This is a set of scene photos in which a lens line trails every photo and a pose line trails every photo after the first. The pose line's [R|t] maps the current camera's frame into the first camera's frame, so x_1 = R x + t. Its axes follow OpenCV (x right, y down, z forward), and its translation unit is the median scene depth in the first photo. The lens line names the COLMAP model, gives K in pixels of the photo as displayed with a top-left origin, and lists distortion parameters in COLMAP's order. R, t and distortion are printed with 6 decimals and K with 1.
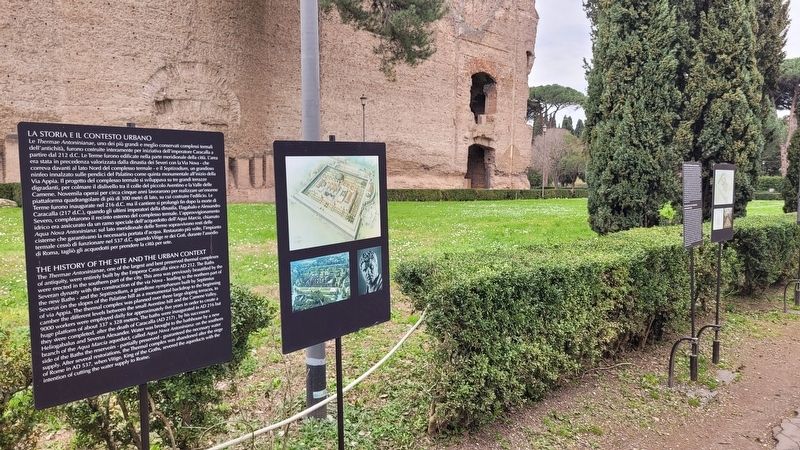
lens RADIAL K [[603.0, 0, 407.5], [0, 603.0, 222.8], [0, 0, 1]] dist [0.053049, -0.041400]
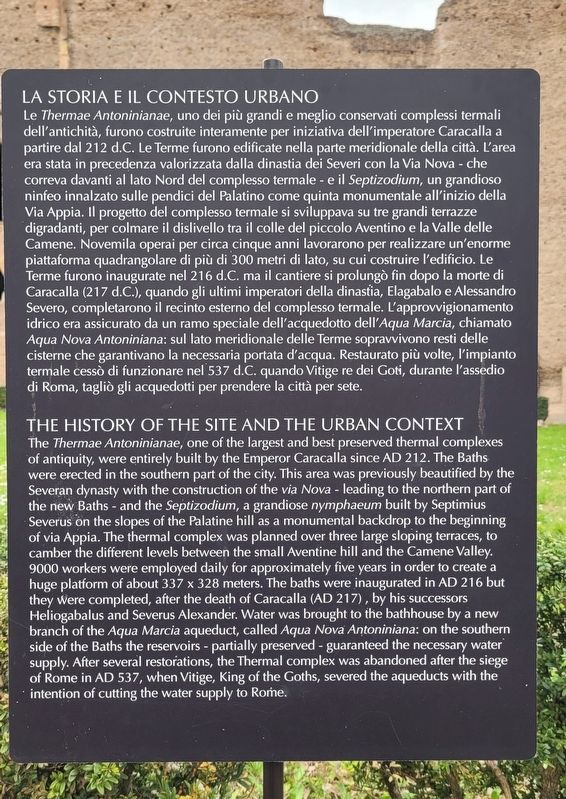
lens RADIAL K [[771.9, 0, 282.5], [0, 771.9, 424.1], [0, 0, 1]] dist [0.015543, 0.000000]
pose [[0.680942, 0.034273, -0.731535, -0.011159], [-0.061536, 0.998049, -0.010521, 0.007897], [0.729747, 0.052180, 0.681723, 0.084747]]
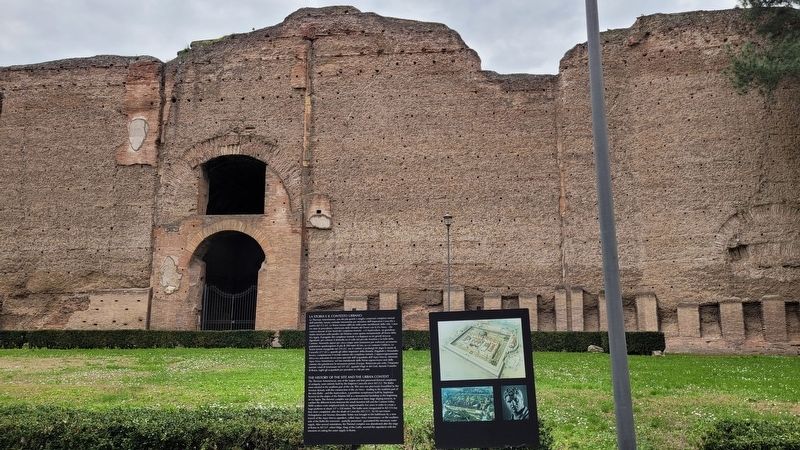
lens RADIAL K [[603.0, 0, 408.2], [0, 603.0, 219.1], [0, 0, 1]] dist [0.053049, -0.041400]
pose [[0.602630, -0.147105, -0.784345, 0.161426], [-0.049628, 0.974052, -0.220815, -0.001920], [0.796476, 0.171995, 0.579693, -0.011825]]
